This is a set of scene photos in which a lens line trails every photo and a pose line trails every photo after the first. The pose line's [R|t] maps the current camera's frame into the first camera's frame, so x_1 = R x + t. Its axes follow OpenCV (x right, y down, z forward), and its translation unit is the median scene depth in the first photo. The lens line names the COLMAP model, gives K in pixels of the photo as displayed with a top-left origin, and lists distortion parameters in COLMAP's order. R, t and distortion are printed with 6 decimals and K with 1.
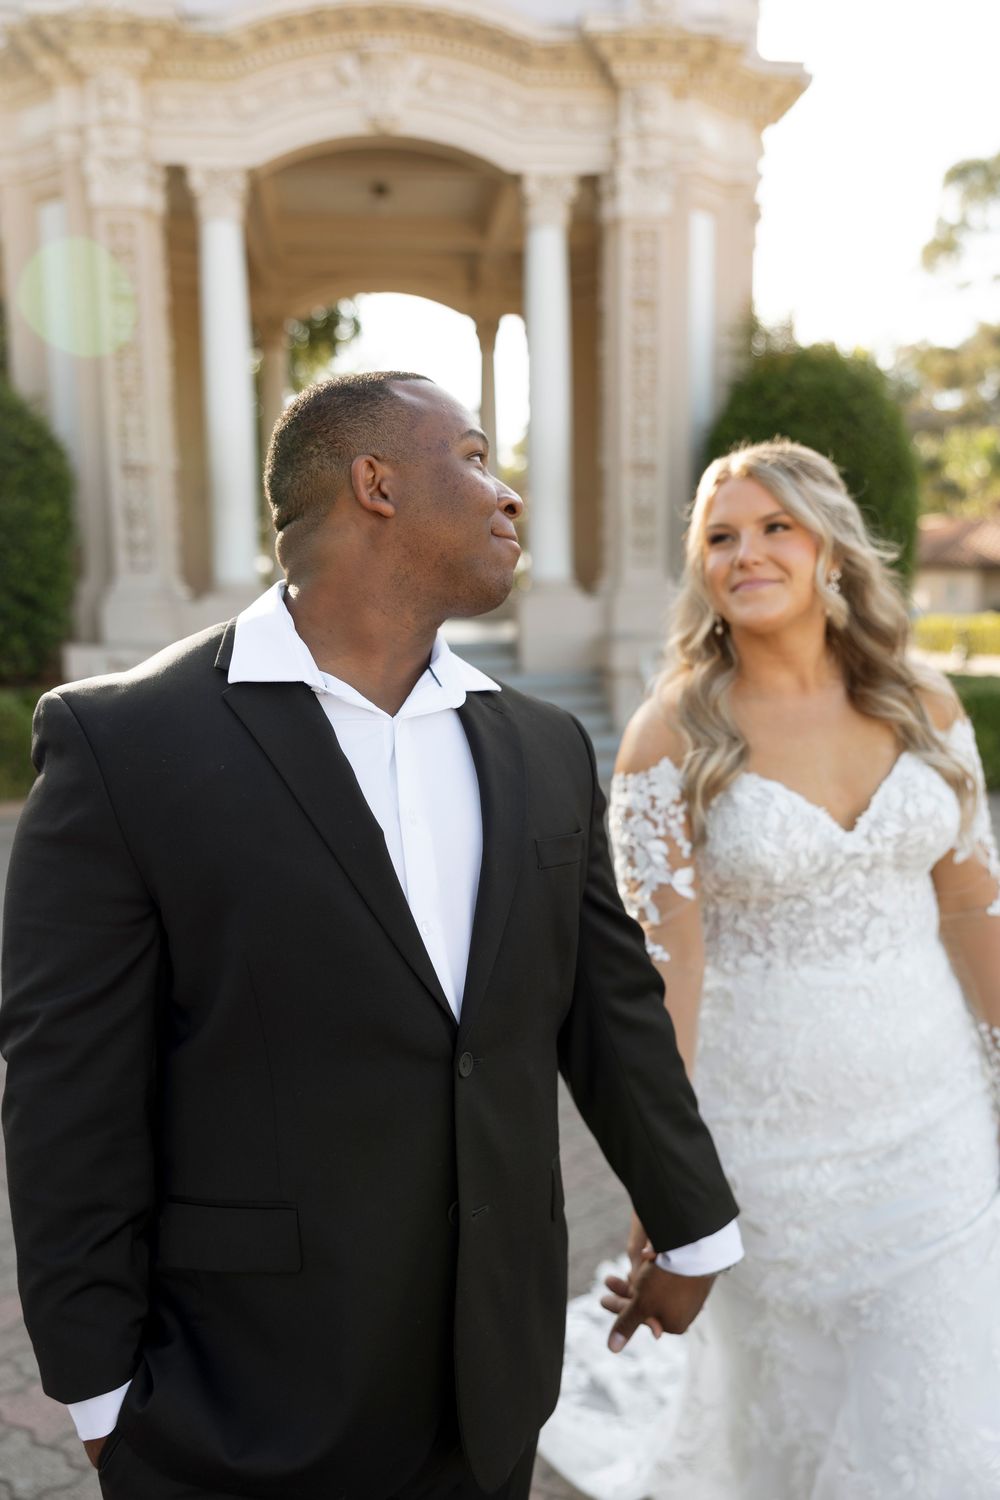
lens RADIAL K [[1431.2, 0, 512.3], [0, 1431.2, 798.1], [0, 0, 1]] dist [0.016746, 0.000000]
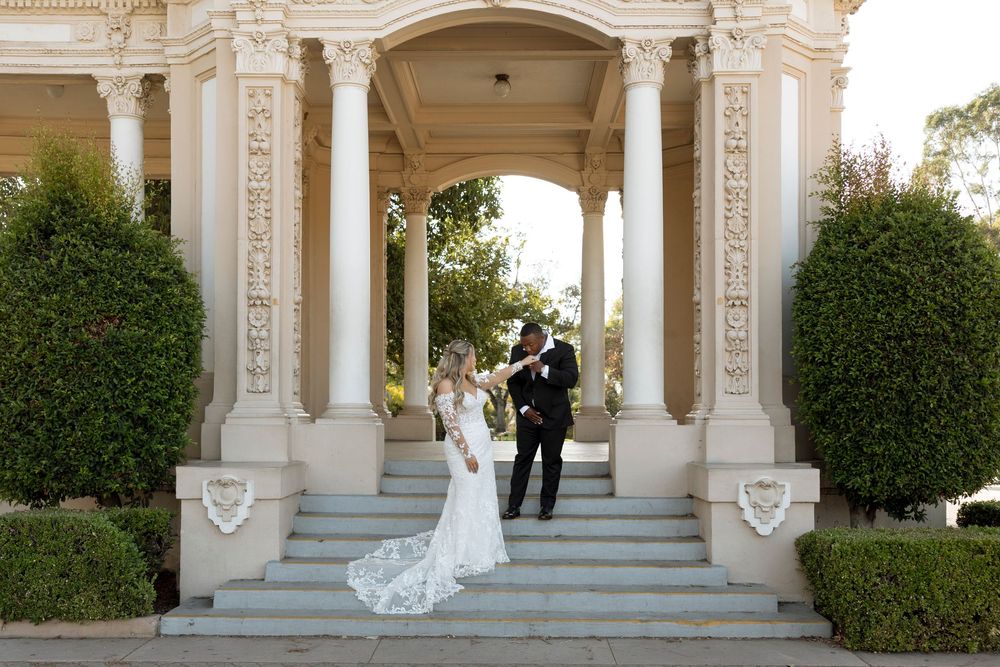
lens RADIAL K [[954.1, 0, 487.1], [0, 954.1, 390.2], [0, 0, 1]] dist [0.016746, 0.000000]
pose [[0.990891, 0.013480, -0.133989, 0.006321], [-0.034761, 0.986862, -0.157781, -0.052985], [0.130102, 0.161001, 0.978341, 0.313472]]
